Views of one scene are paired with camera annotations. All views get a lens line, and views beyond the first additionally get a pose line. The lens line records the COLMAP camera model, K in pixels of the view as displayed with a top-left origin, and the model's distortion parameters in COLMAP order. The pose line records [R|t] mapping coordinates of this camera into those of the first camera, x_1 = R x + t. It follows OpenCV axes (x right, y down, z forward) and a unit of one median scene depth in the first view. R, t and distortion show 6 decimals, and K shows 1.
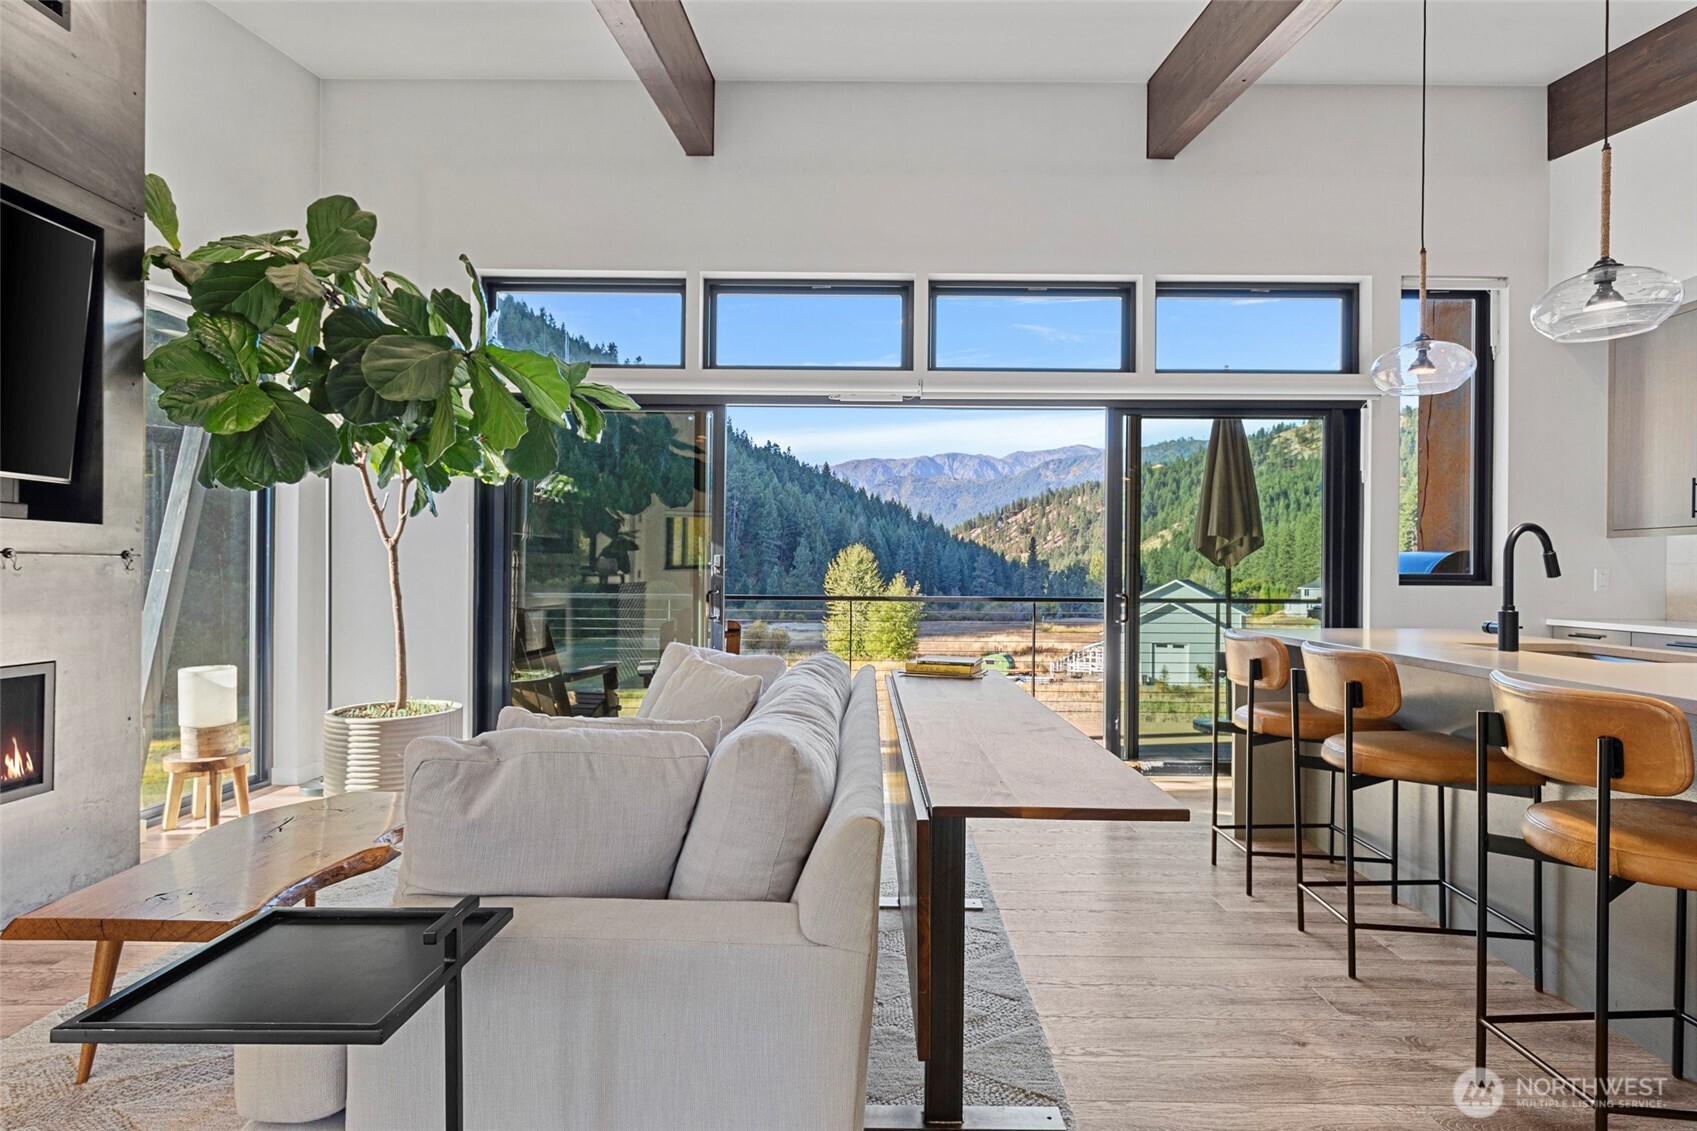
lens RADIAL K [[895.7, 0, 849.5], [0, 895.7, 574.5], [0, 0, 1]] dist [-0.005220, 0.001266]
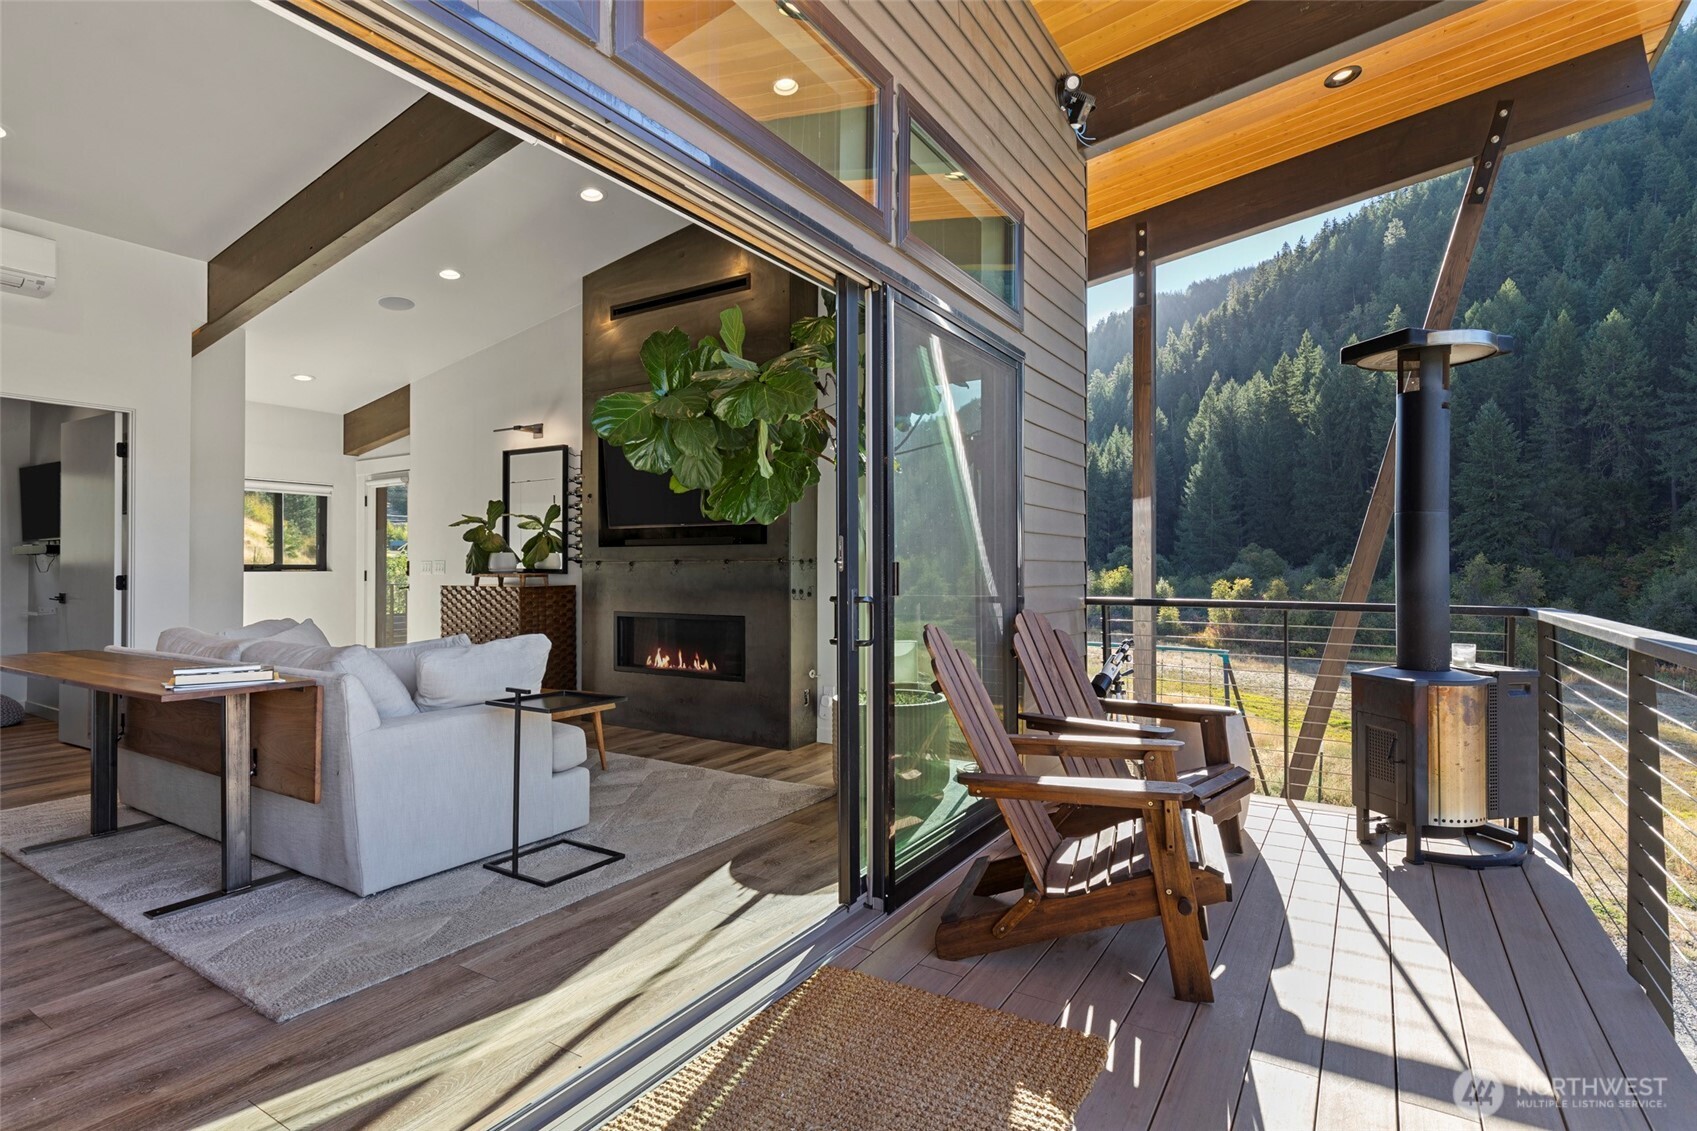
lens RADIAL K [[846.3, 0, 845.2], [0, 846.3, 562.8], [0, 0, 1]] dist [-0.000228, 0.000005]
pose [[-0.517179, -0.012500, -0.855786, 0.271428], [-0.004580, 0.999919, -0.011837, 0.000742], [0.855865, -0.002202, -0.517195, 1.003892]]
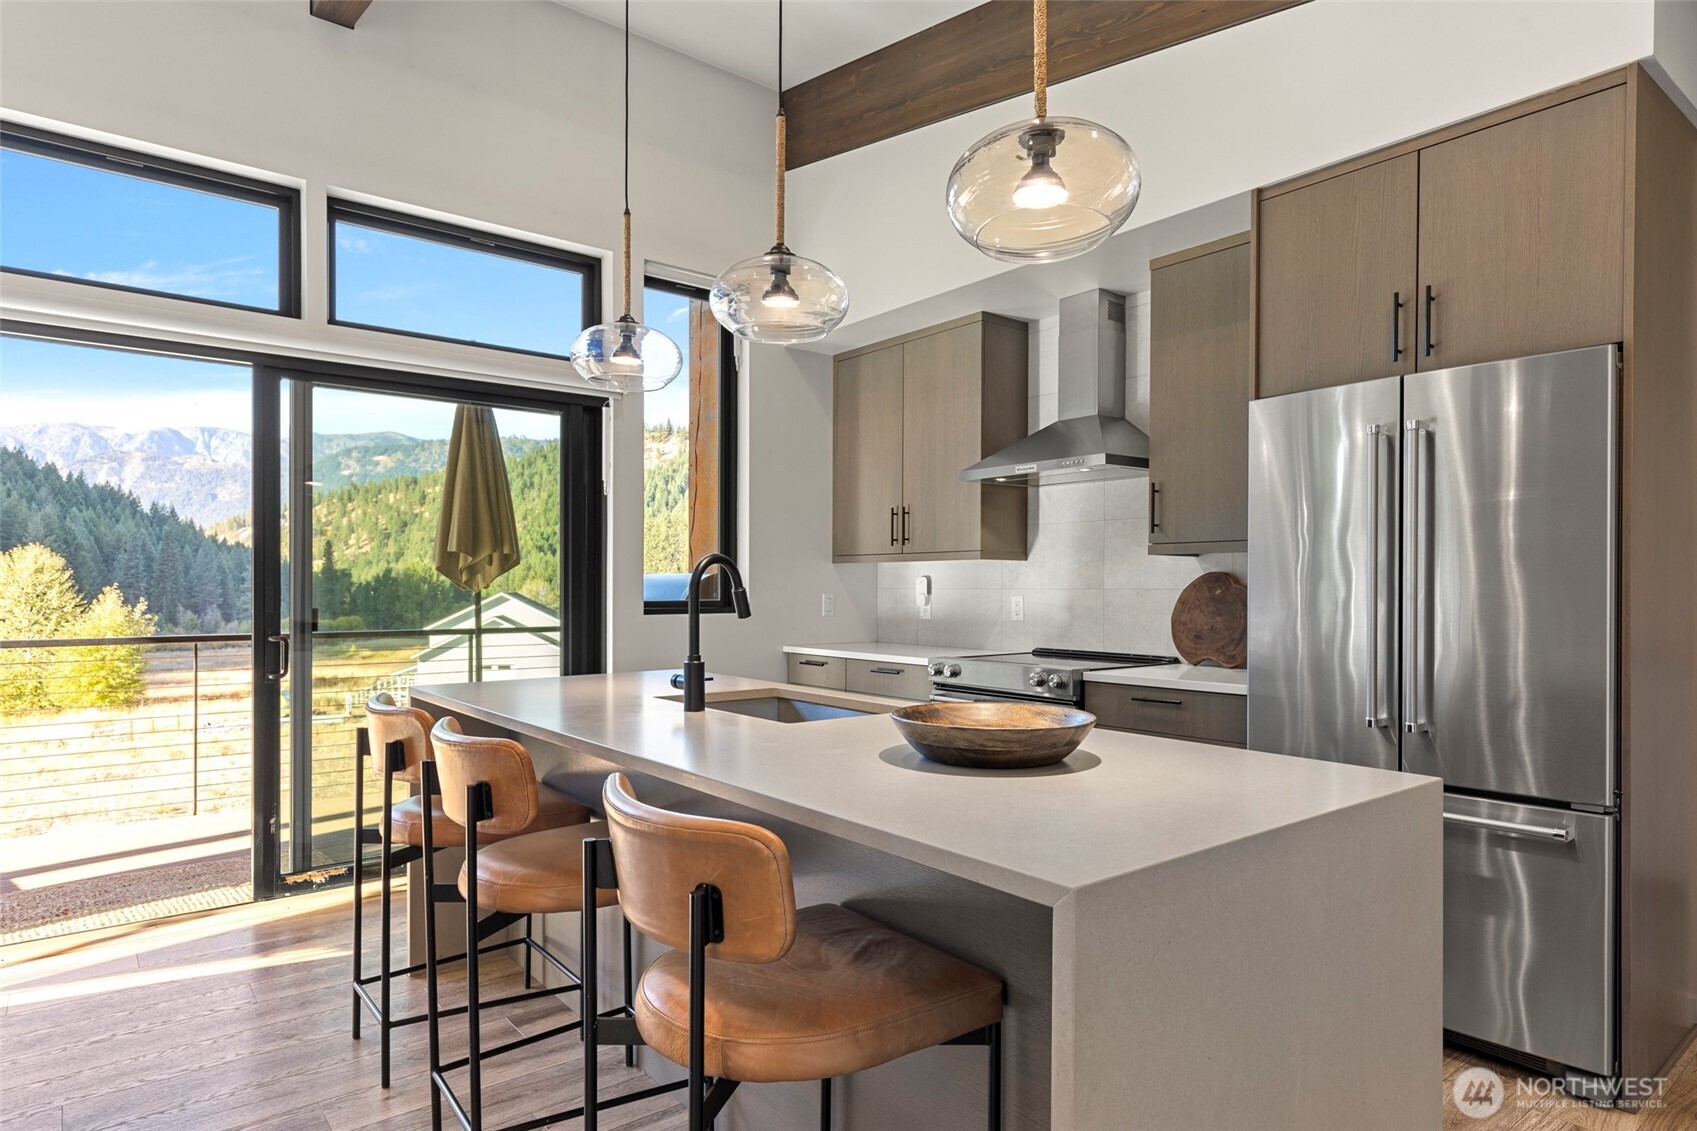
lens RADIAL K [[986.4, 0, 880.5], [0, 986.4, 591.1], [0, 0, 1]] dist [-0.001912, 0.004213]
pose [[0.758072, -0.007631, 0.652127, 0.121930], [0.004143, 0.999968, 0.006885, -0.012458], [-0.652158, -0.002517, 0.758079, 0.090604]]
